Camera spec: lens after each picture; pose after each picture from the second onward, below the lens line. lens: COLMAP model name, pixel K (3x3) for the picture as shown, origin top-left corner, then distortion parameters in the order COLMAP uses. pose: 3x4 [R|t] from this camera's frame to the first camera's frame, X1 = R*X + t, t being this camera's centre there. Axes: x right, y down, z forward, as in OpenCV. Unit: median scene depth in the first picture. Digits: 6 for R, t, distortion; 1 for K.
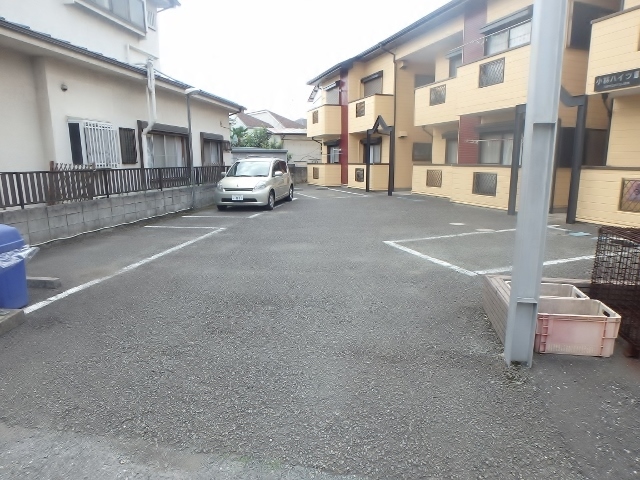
lens RADIAL K [[399.2, 0, 322.2], [0, 399.2, 232.6], [0, 0, 1]] dist [-0.031092, 0.004818]
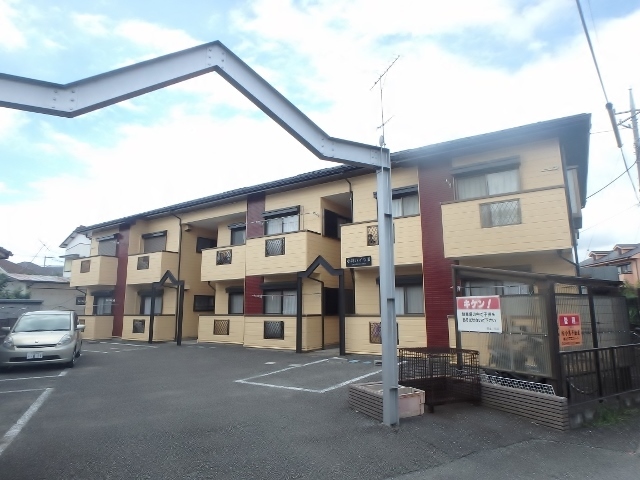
lens RADIAL K [[399.2, 0, 322.2], [0, 399.2, 232.6], [0, 0, 1]] dist [-0.031092, 0.004818]
pose [[0.796965, 0.105640, 0.594715, -0.198054], [0.116194, 0.939386, -0.322573, 0.009490], [-0.592744, 0.326181, 0.736383, -0.094280]]
